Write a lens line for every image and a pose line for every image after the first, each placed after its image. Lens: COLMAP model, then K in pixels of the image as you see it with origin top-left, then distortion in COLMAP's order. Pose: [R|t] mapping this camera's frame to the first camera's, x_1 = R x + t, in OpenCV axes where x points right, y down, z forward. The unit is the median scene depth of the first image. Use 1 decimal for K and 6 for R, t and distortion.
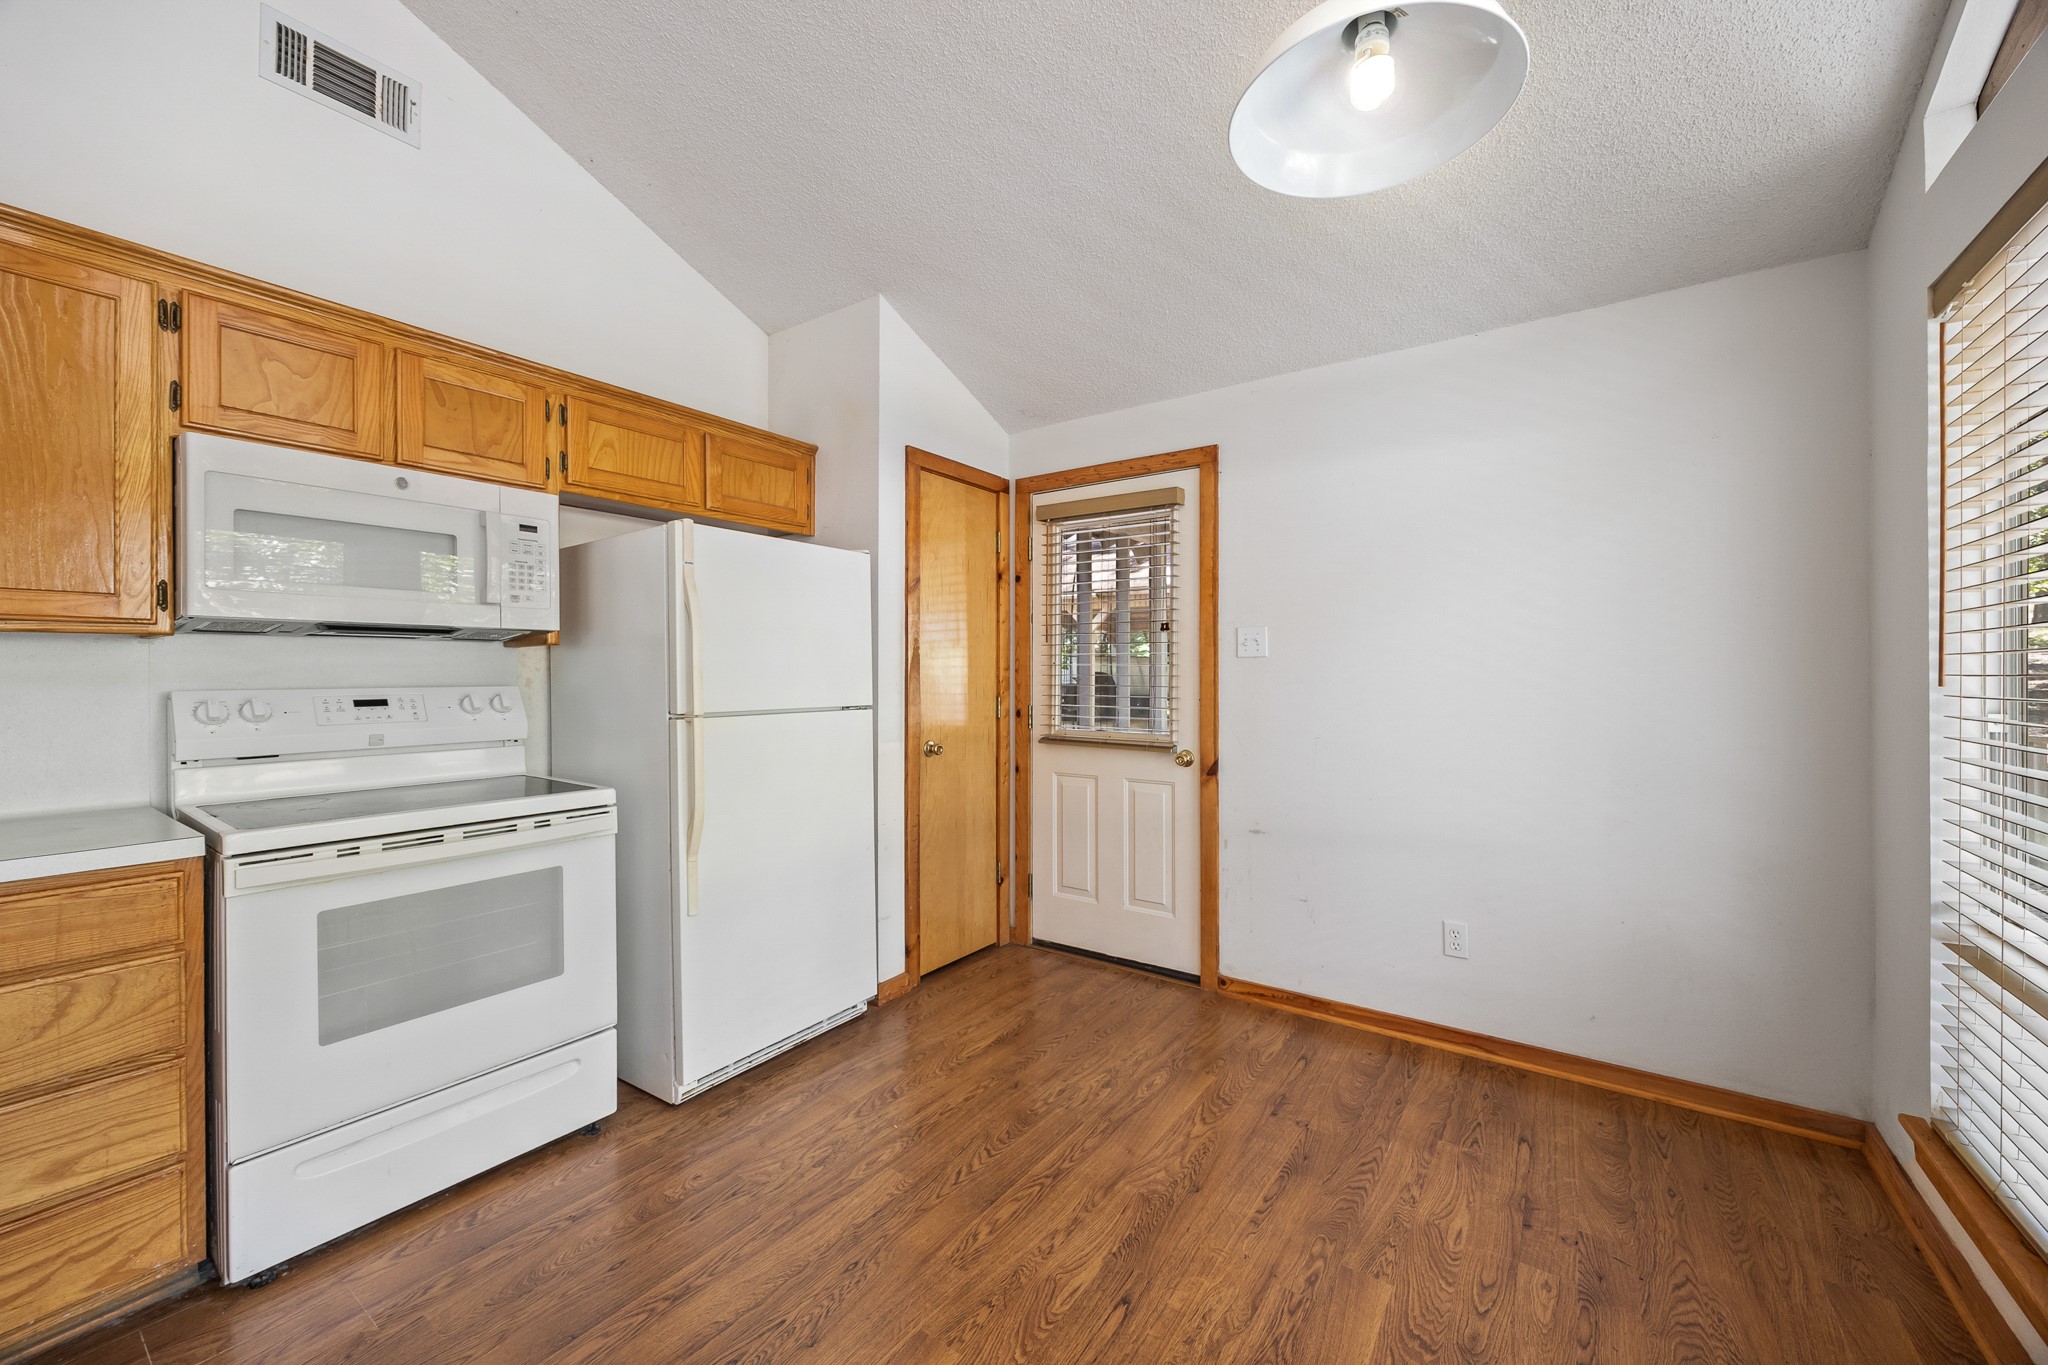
lens RADIAL K [[785.6, 0, 1028.9], [0, 785.6, 672.1], [0, 0, 1]] dist [-0.005481, 0.000206]
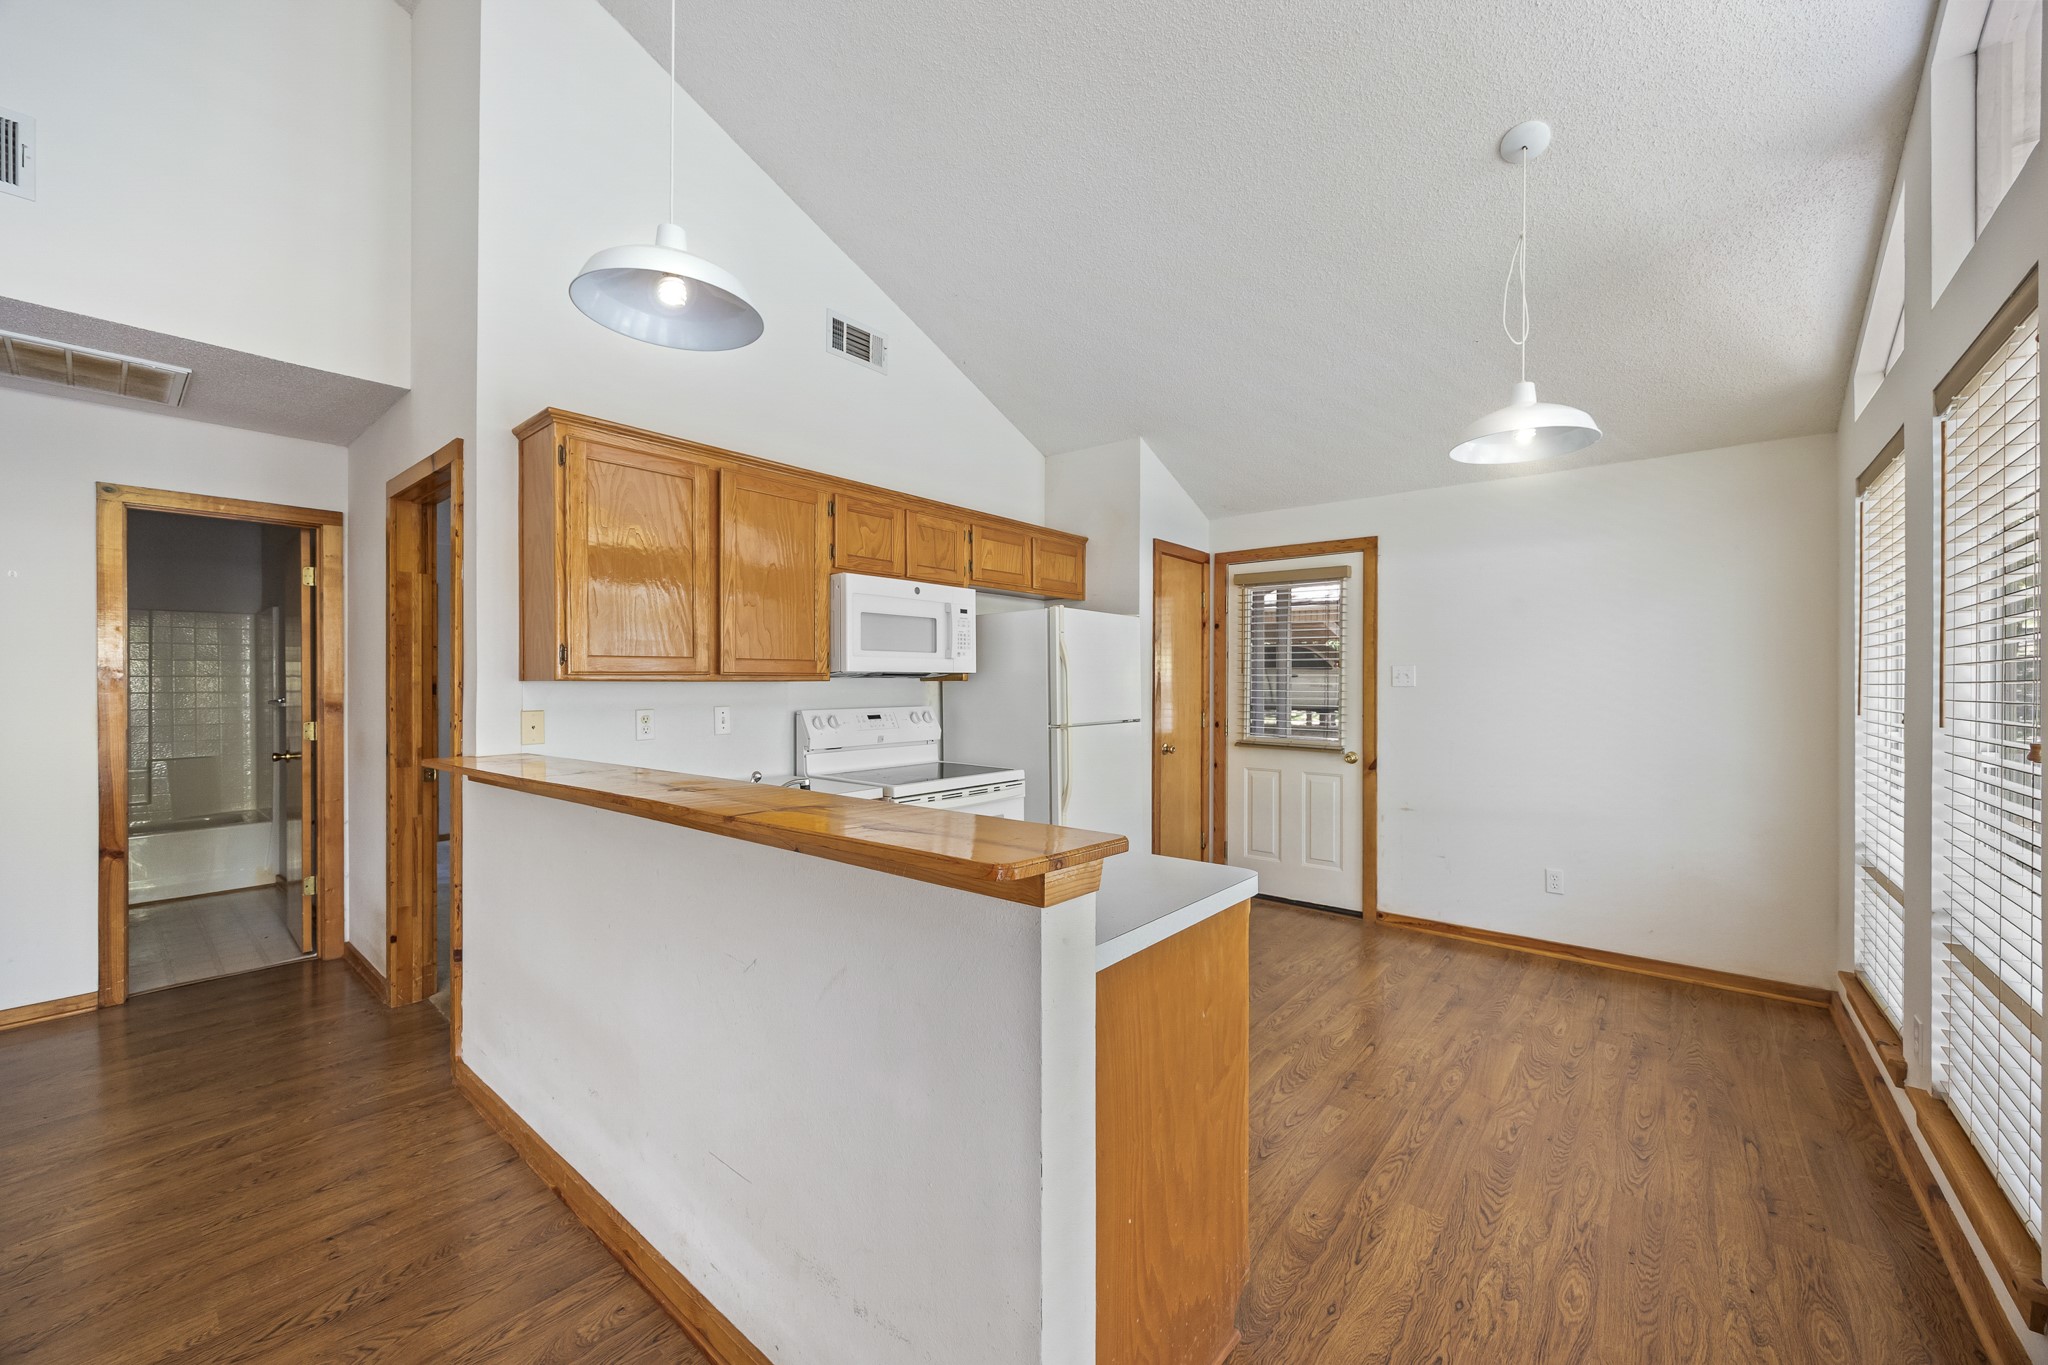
lens RADIAL K [[785.6, 0, 1024.6], [0, 785.6, 681.1], [0, 0, 1]] dist [-0.005481, 0.000206]
pose [[0.996450, 0.002927, -0.084140, -0.360498], [-0.002757, 0.999994, 0.002135, -0.039146], [0.084146, -0.001895, 0.996452, -0.609083]]
